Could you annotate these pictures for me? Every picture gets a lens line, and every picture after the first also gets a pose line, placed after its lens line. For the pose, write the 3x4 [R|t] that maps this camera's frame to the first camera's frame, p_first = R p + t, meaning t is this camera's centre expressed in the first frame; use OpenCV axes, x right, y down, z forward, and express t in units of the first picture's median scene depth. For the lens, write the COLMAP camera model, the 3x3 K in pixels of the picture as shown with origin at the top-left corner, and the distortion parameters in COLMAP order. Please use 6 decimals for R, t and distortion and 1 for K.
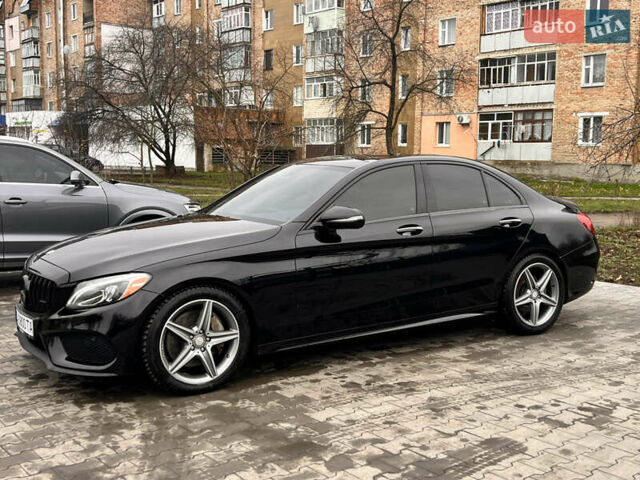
lens RADIAL K [[762.6, 0, 325.8], [0, 762.6, 238.5], [0, 0, 1]] dist [0.053107, 0.000000]
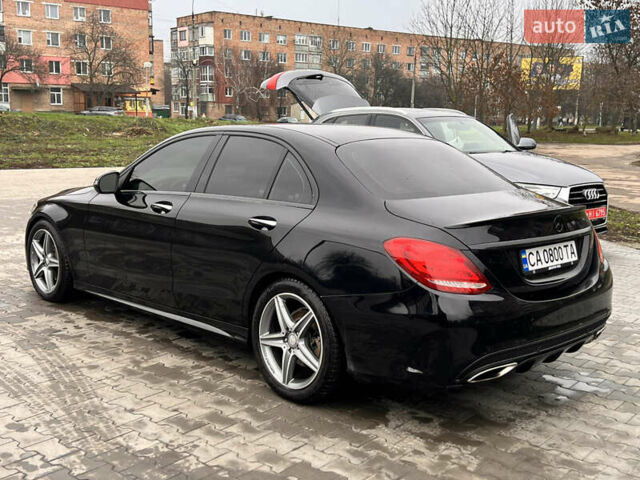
lens RADIAL K [[762.6, 0, 319.5], [0, 762.6, 240.2], [0, 0, 1]] dist [0.053107, 0.000000]
pose [[0.191728, 0.155679, -0.969022, 1.194084], [-0.120527, 0.983601, 0.134174, -0.135946], [0.974019, 0.091068, 0.207347, 1.168684]]
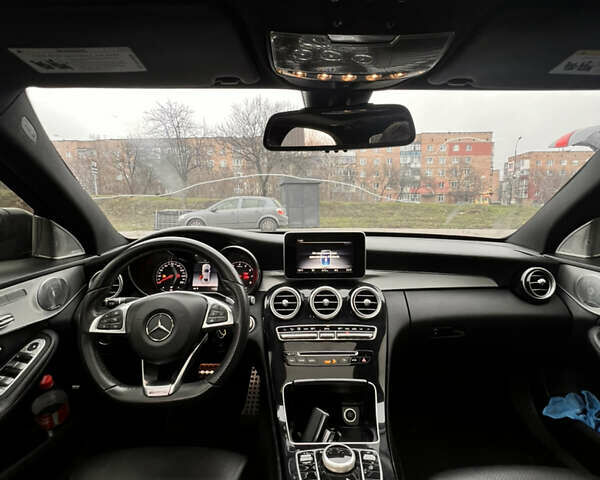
lens RADIAL K [[320.1, 0, 303.7], [0, 320.1, 241.4], [0, 0, 1]] dist [-0.006350, 0.002137]
pose [[-0.525173, 0.088499, -0.846381, 0.085763], [-0.093222, 0.982609, 0.160587, -0.073480], [0.845874, 0.163238, -0.507790, 1.340029]]
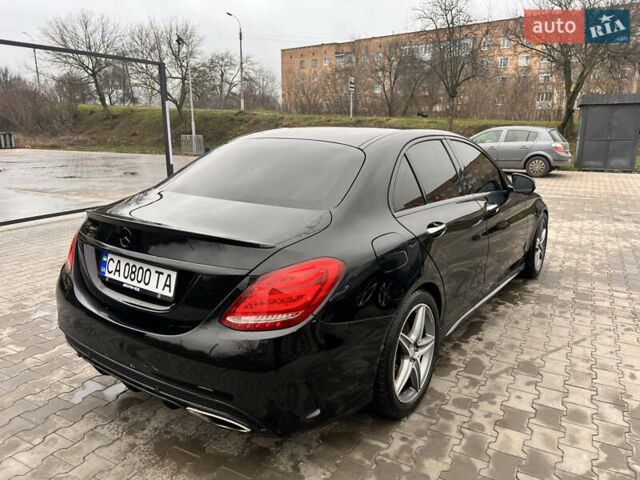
lens RADIAL K [[481.1, 0, 322.1], [0, 481.1, 243.4], [0, 0, 1]] dist [0.046397, -0.047446]
pose [[-0.924481, 0.075521, -0.373673, 0.442067], [-0.056432, 0.942274, 0.330052, -0.223078], [0.377029, 0.326214, -0.866853, 2.036444]]
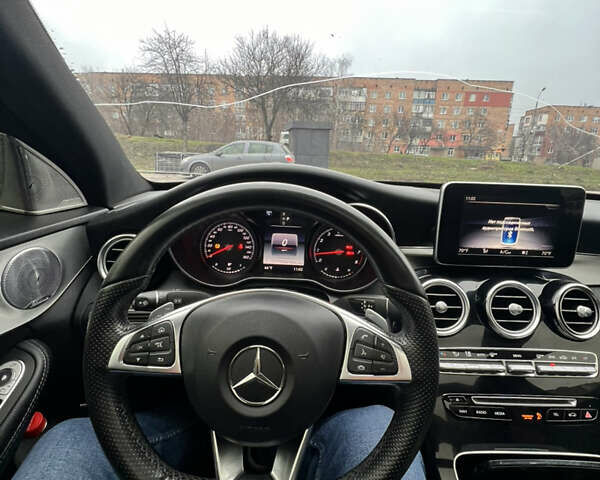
lens RADIAL K [[320.1, 0, 304.1], [0, 320.1, 241.1], [0, 0, 1]] dist [-0.006350, 0.002137]
pose [[-0.531578, 0.195469, -0.824146, 0.046656], [-0.133296, 0.941577, 0.309297, -0.055746], [0.836455, 0.274271, -0.474466, 1.251305]]
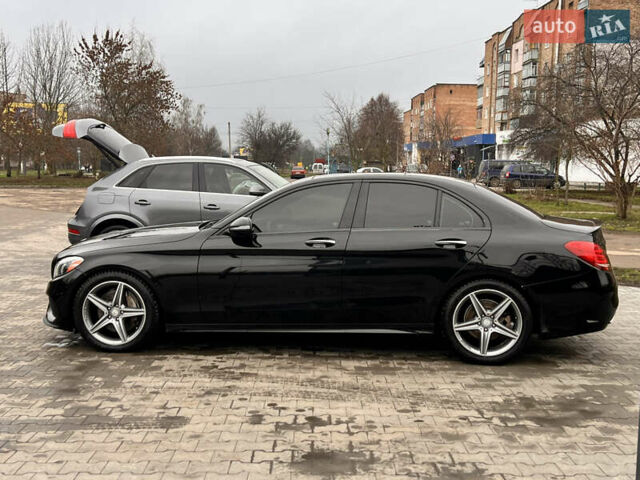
lens RADIAL K [[762.6, 0, 321.0], [0, 762.6, 240.9], [0, 0, 1]] dist [0.053107, 0.000000]
pose [[0.782118, 0.063167, -0.619921, 0.918121], [-0.073226, 0.997273, 0.009231, -0.027538], [0.618813, 0.038175, 0.784610, 0.174131]]
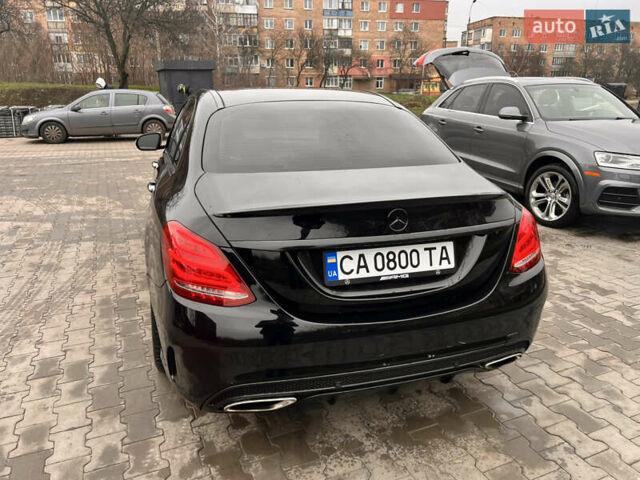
lens RADIAL K [[481.1, 0, 321.9], [0, 481.1, 243.5], [0, 0, 1]] dist [0.046397, -0.047446]
pose [[-0.269675, 0.281385, -0.920922, 0.804663], [-0.106074, 0.941853, 0.318842, -0.168486], [0.957091, 0.183670, -0.224146, 1.618322]]
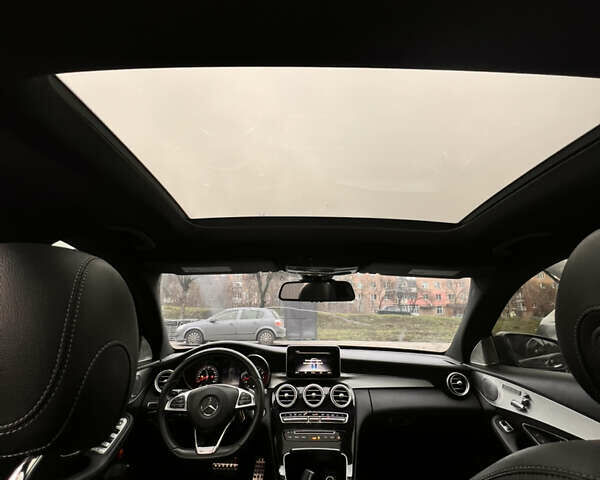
lens RADIAL K [[320.1, 0, 303.3], [0, 320.1, 240.3], [0, 0, 1]] dist [-0.006350, 0.002137]
pose [[-0.521228, -0.209226, -0.827373, 0.183721], [-0.105784, 0.977845, -0.180636, -0.090061], [0.846836, -0.006630, -0.531813, 1.400811]]
